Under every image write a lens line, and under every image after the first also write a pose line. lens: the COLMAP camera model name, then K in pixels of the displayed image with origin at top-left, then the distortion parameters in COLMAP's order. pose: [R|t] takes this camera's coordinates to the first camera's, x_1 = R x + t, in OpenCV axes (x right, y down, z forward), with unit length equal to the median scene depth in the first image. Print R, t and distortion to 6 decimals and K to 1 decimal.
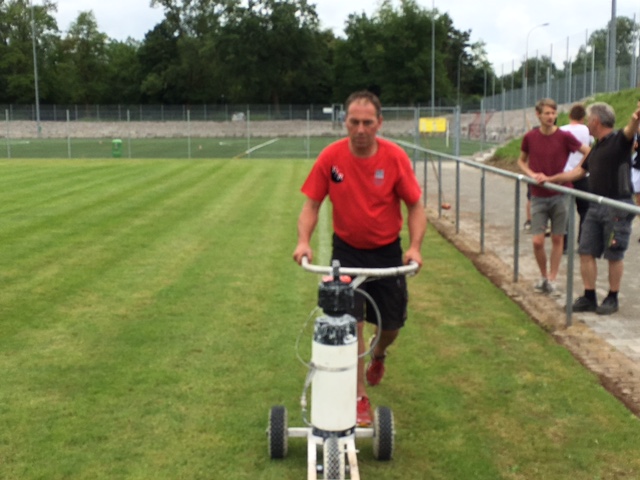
lens RADIAL K [[907.2, 0, 332.1], [0, 907.2, 245.8], [0, 0, 1]] dist [0.045465, 0.000000]
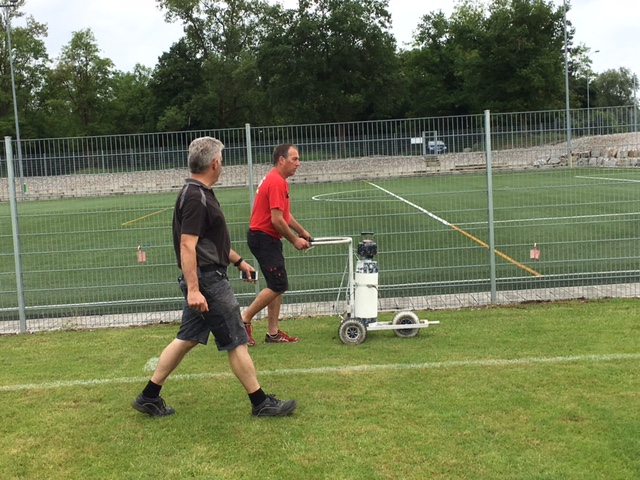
lens RADIAL K [[907.2, 0, 320.4], [0, 907.2, 239.5], [0, 0, 1]] dist [0.045465, 0.000000]
pose [[0.998494, -0.052028, -0.017388, -0.064404], [0.051107, 0.997453, -0.049762, -0.033161], [0.019933, 0.048798, 0.998610, 0.242140]]
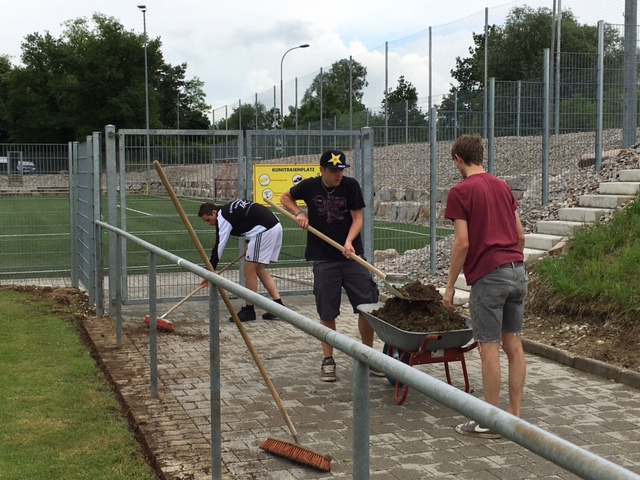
lens RADIAL K [[907.2, 0, 319.7], [0, 907.2, 238.3], [0, 0, 1]] dist [0.045465, 0.000000]
pose [[0.949012, -0.024212, 0.314310, 0.005437], [0.044550, 0.997340, -0.057686, -0.029239], [-0.312077, 0.068747, 0.947566, 0.206034]]
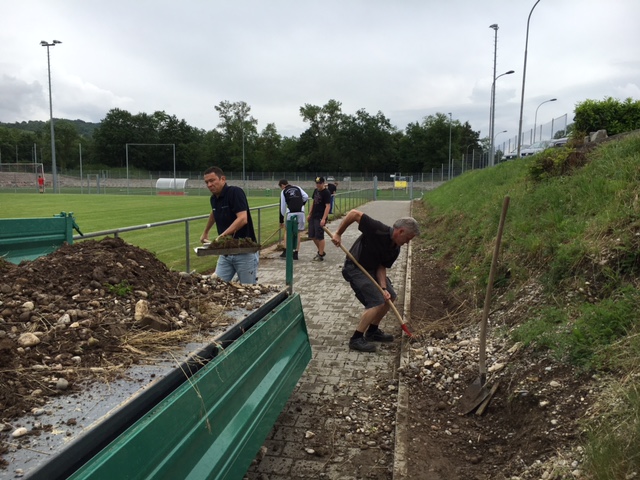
lens RADIAL K [[547.8, 0, 316.9], [0, 547.8, 238.5], [0, 0, 1]] dist [0.059197, -0.074176]
pose [[0.982268, 0.031963, -0.184737, 0.048327], [-0.037657, 0.998915, -0.027396, 0.014233], [0.183661, 0.033867, 0.982406, -0.116936]]
